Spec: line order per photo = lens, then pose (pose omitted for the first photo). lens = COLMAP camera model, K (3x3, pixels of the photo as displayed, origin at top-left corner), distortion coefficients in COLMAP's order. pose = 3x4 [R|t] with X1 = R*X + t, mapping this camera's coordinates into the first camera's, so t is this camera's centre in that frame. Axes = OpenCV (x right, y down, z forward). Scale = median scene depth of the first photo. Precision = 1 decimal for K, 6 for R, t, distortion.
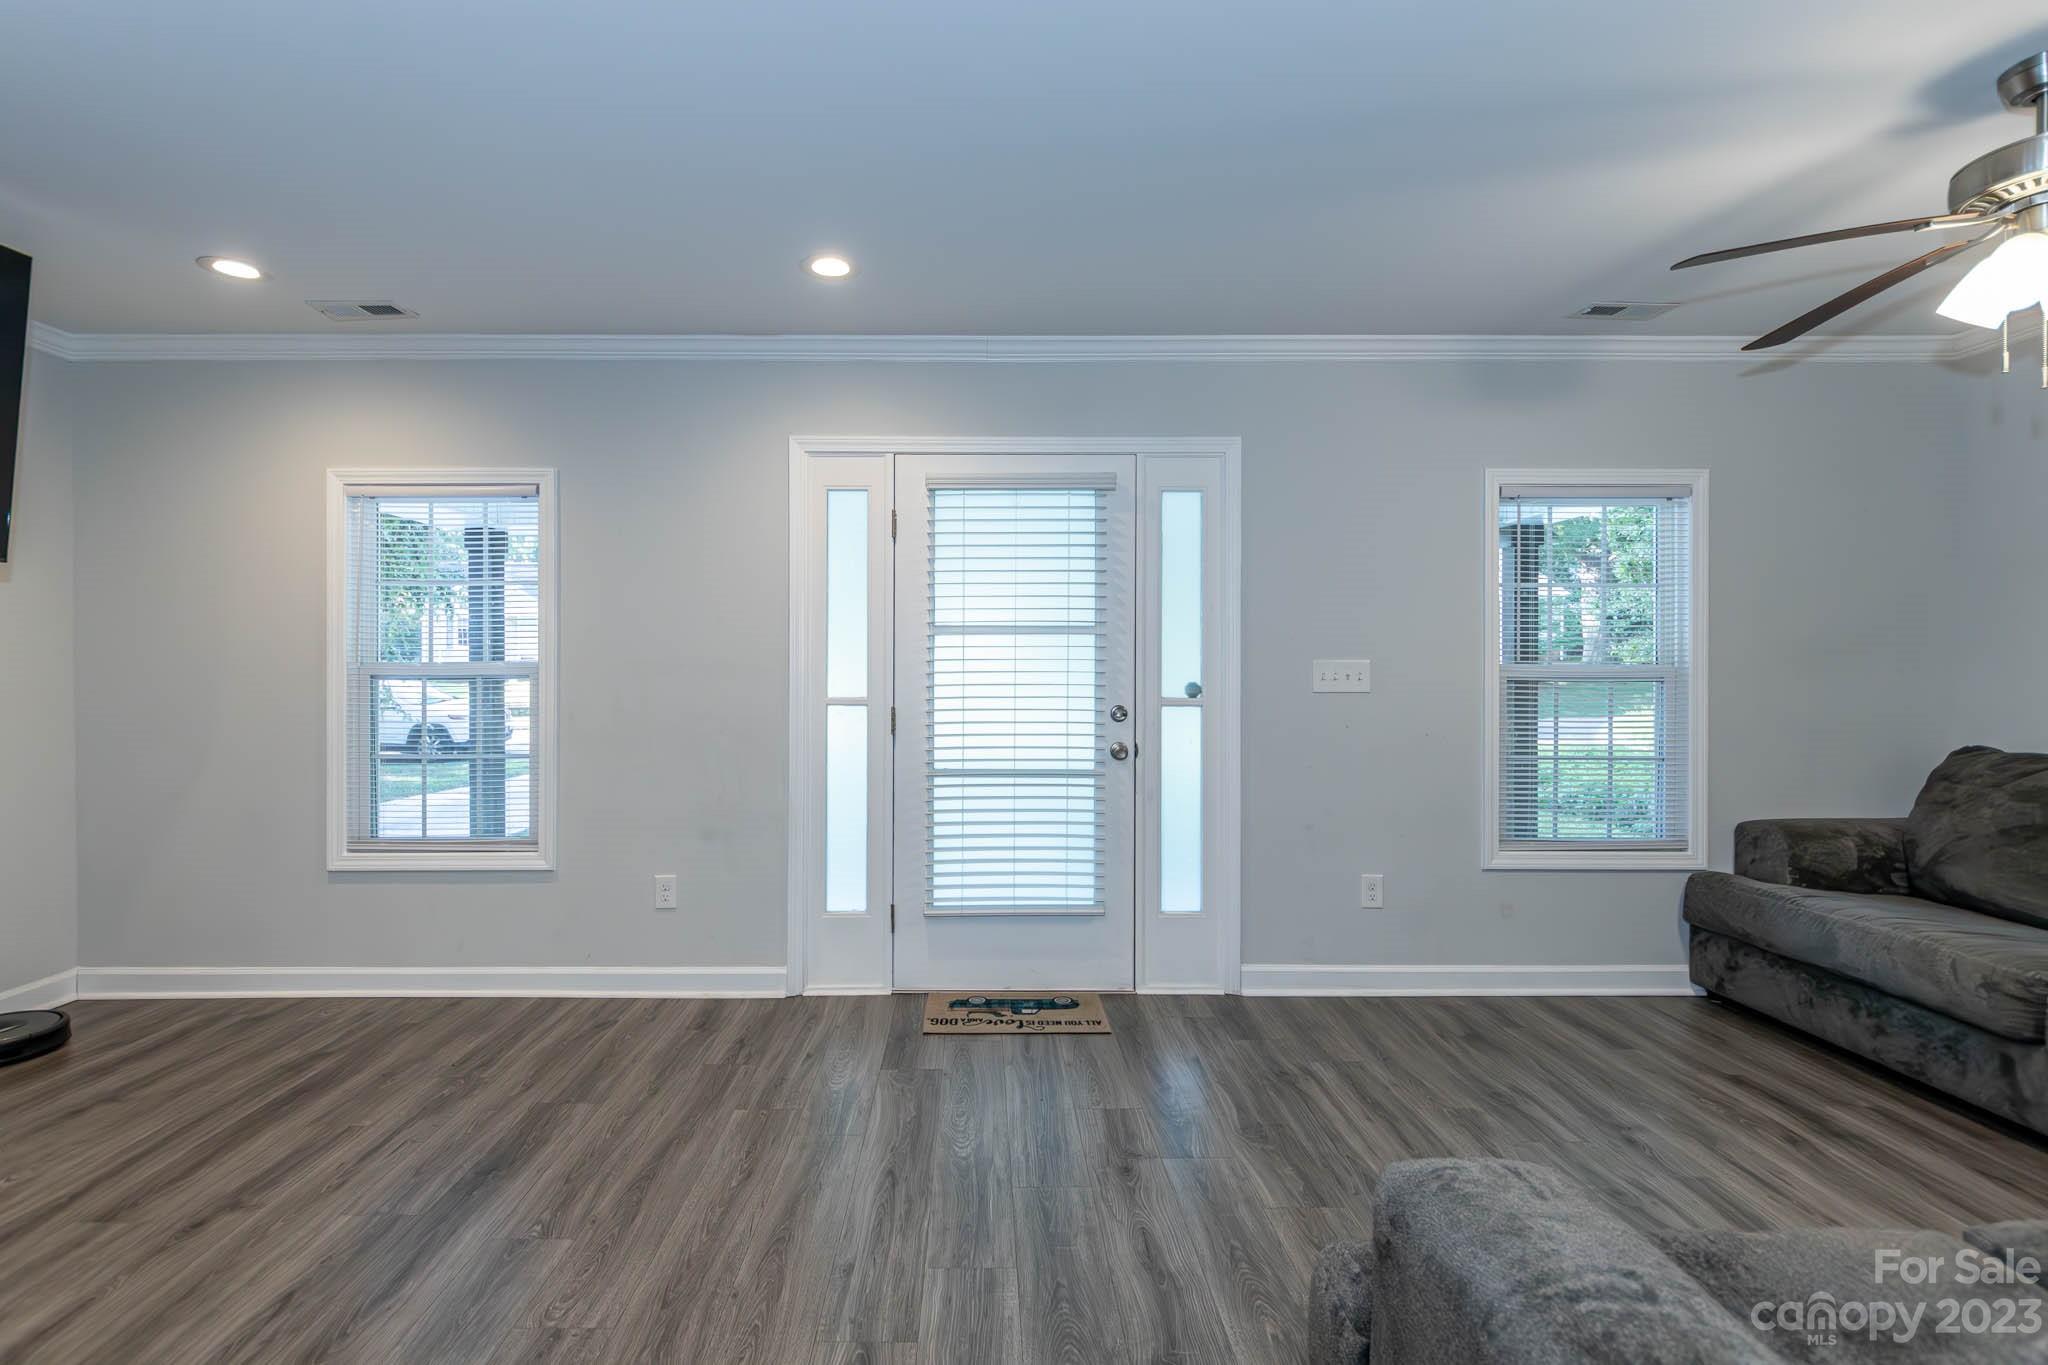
lens RADIAL K [[933.4, 0, 1010.2], [0, 933.4, 665.7], [0, 0, 1]] dist [0.001796, 0.000186]
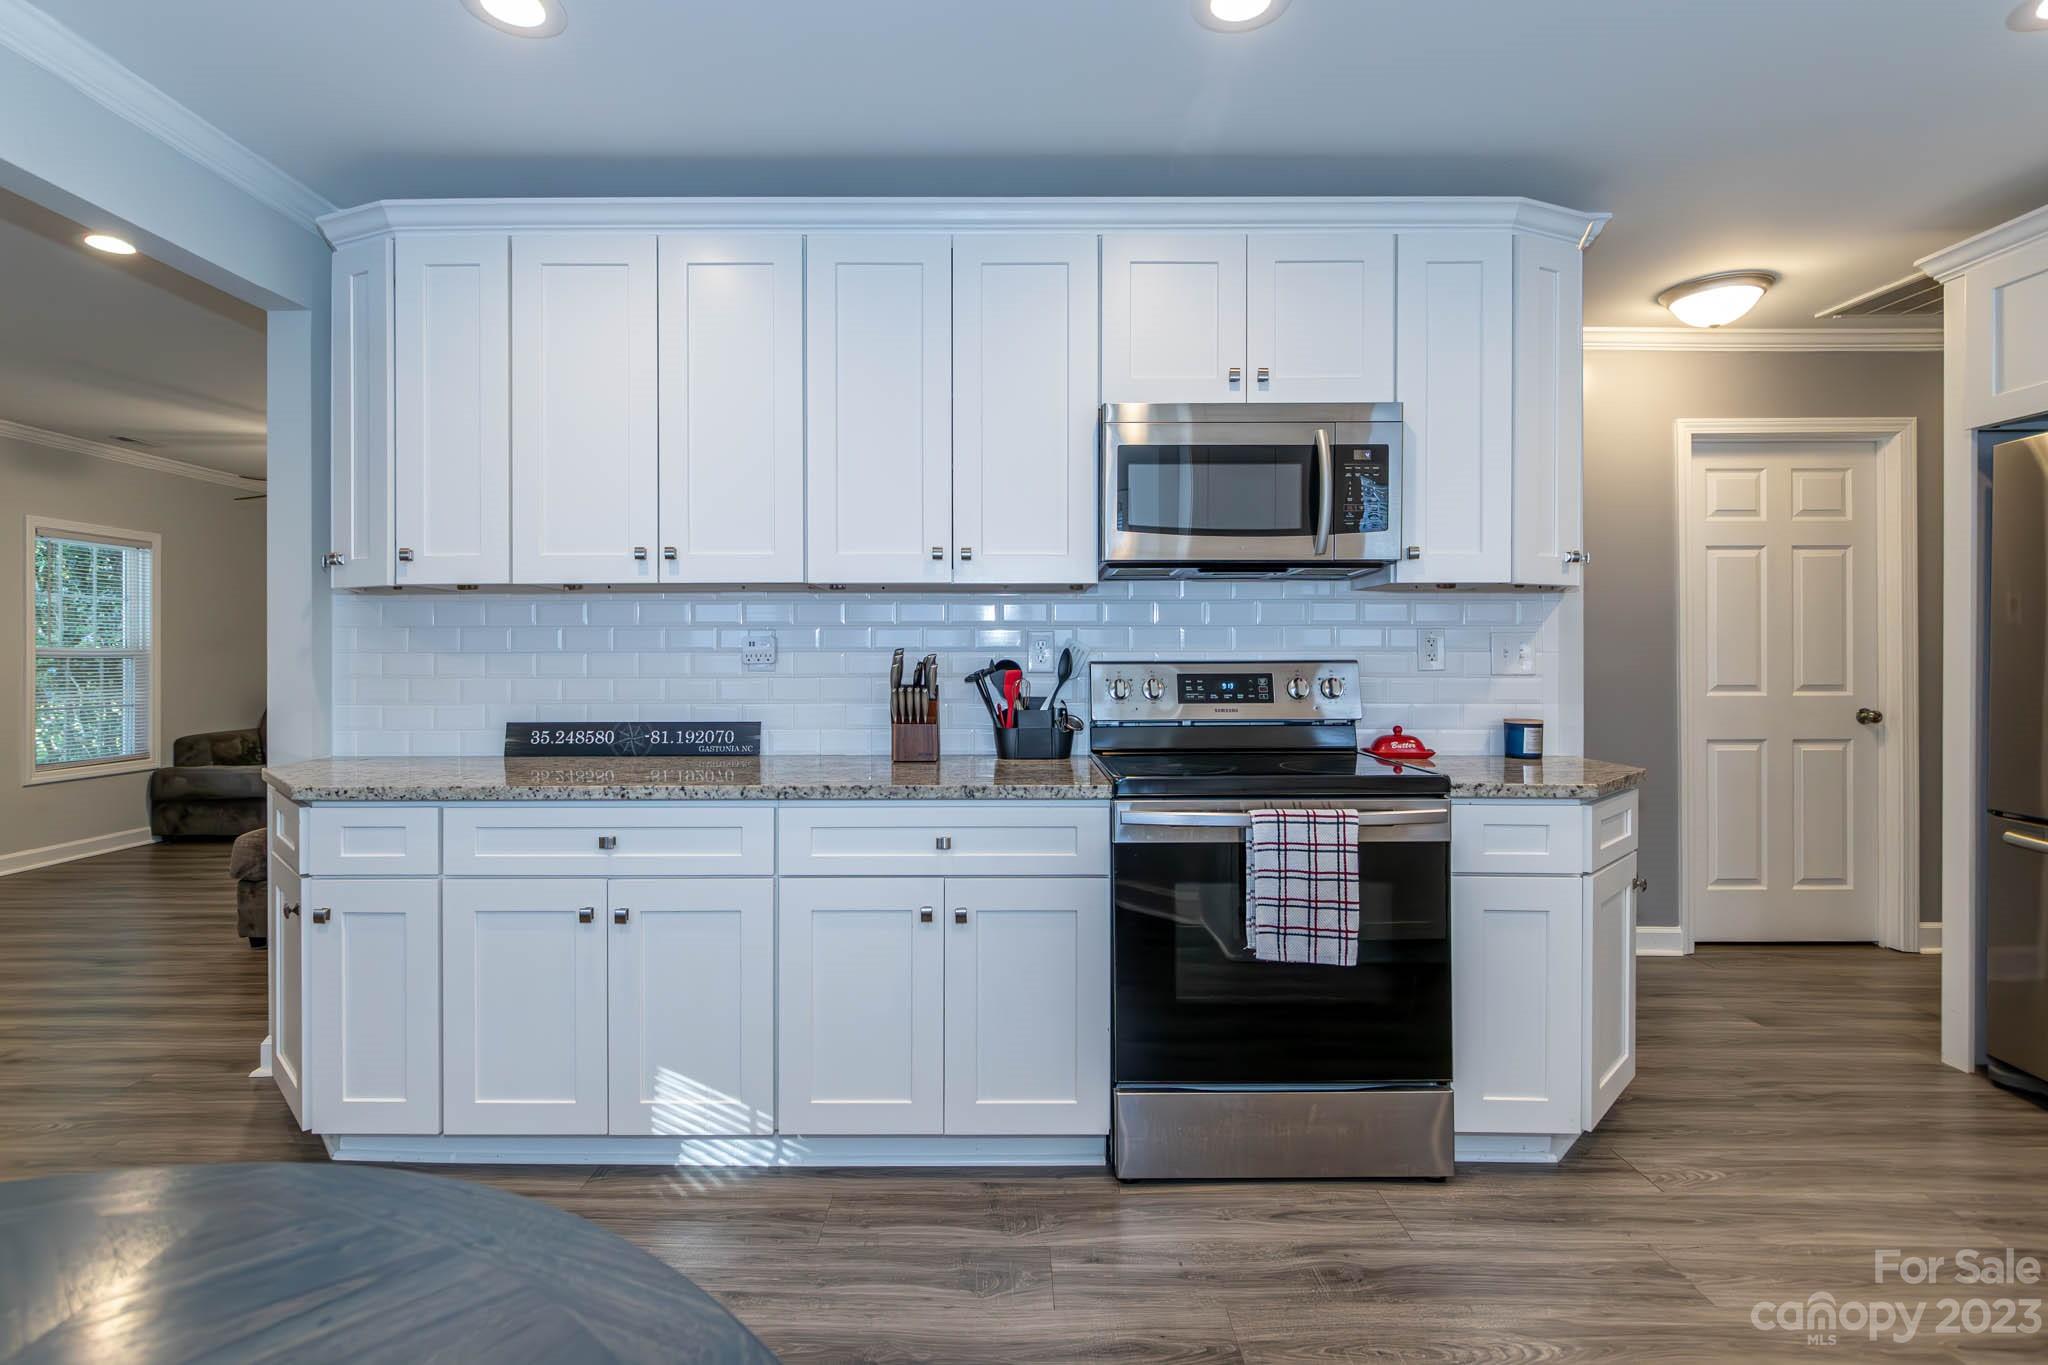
lens RADIAL K [[933.4, 0, 1011.3], [0, 933.4, 664.7], [0, 0, 1]] dist [0.001796, 0.000186]
pose [[-0.013124, -0.010935, 0.999854, -0.983069], [-0.002811, 0.999937, 0.010899, 0.006449], [-0.999910, -0.002667, -0.013154, -0.532927]]
